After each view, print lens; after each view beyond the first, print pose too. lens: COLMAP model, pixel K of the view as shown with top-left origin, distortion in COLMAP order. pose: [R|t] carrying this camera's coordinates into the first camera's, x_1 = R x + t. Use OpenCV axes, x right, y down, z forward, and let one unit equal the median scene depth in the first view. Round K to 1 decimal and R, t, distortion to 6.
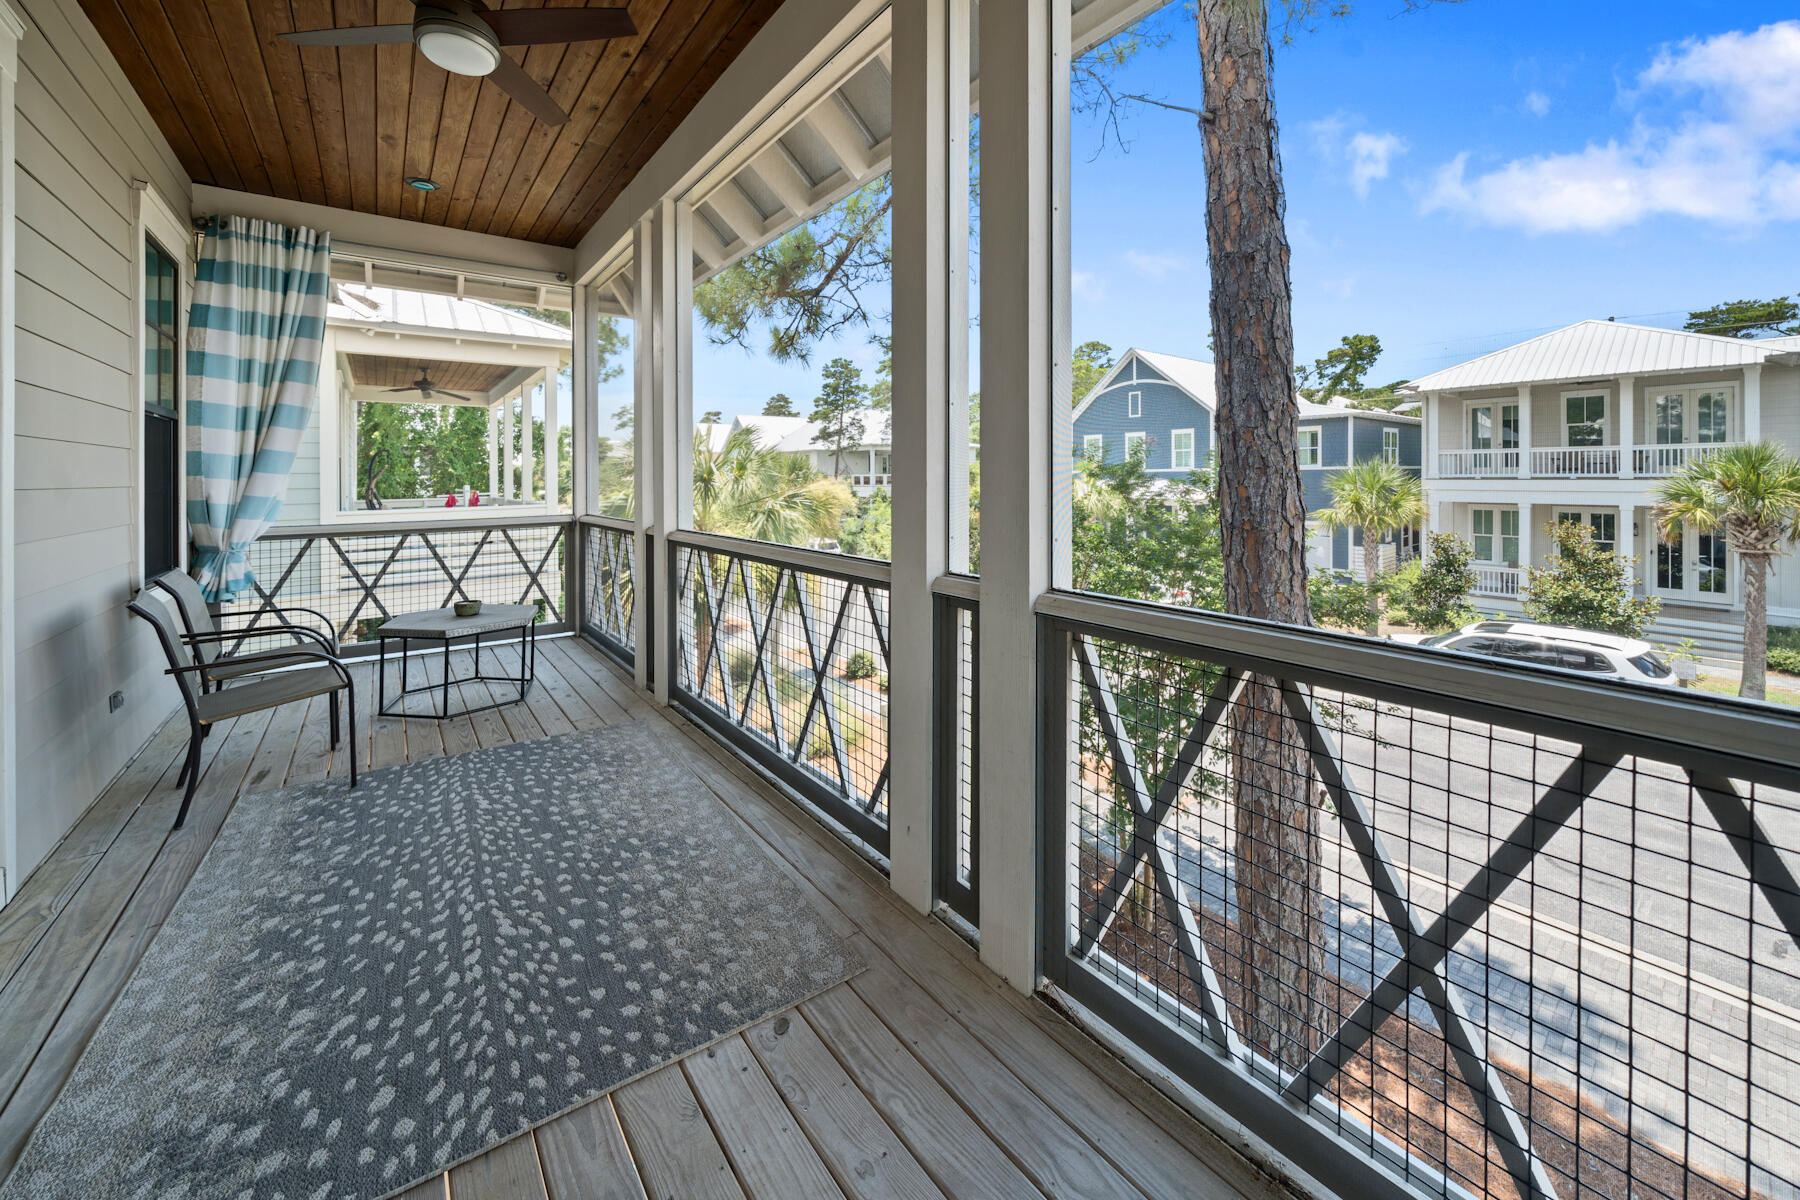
lens RADIAL K [[629.9, 0, 891.2], [0, 629.9, 598.2], [0, 0, 1]] dist [0.000520, -0.000101]
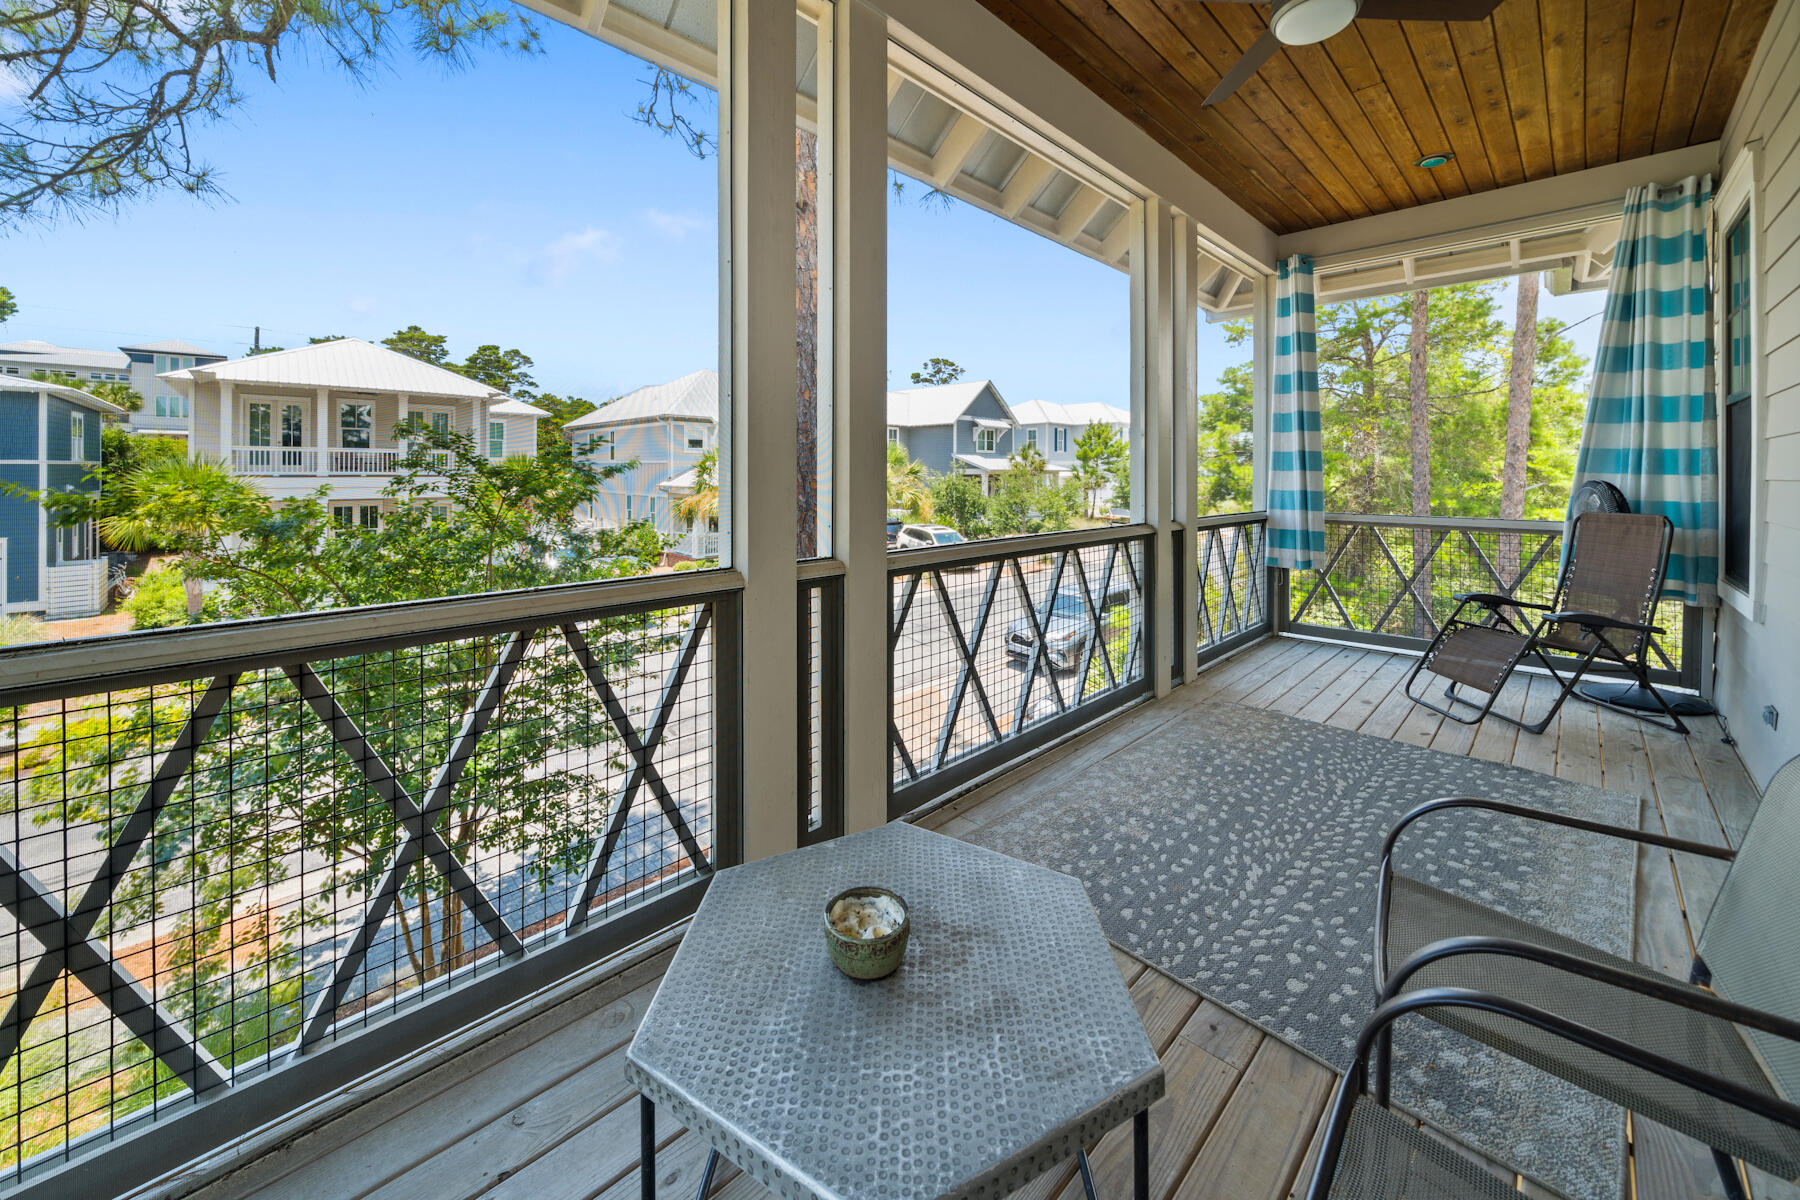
lens RADIAL K [[629.9, 0, 891.2], [0, 629.9, 598.2], [0, 0, 1]] dist [0.000520, -0.000101]
pose [[-0.075411, -0.185673, 0.979714, -0.178540], [0.182836, 0.963279, 0.196632, -0.034203], [-0.980247, 0.193956, -0.038695, 0.189606]]
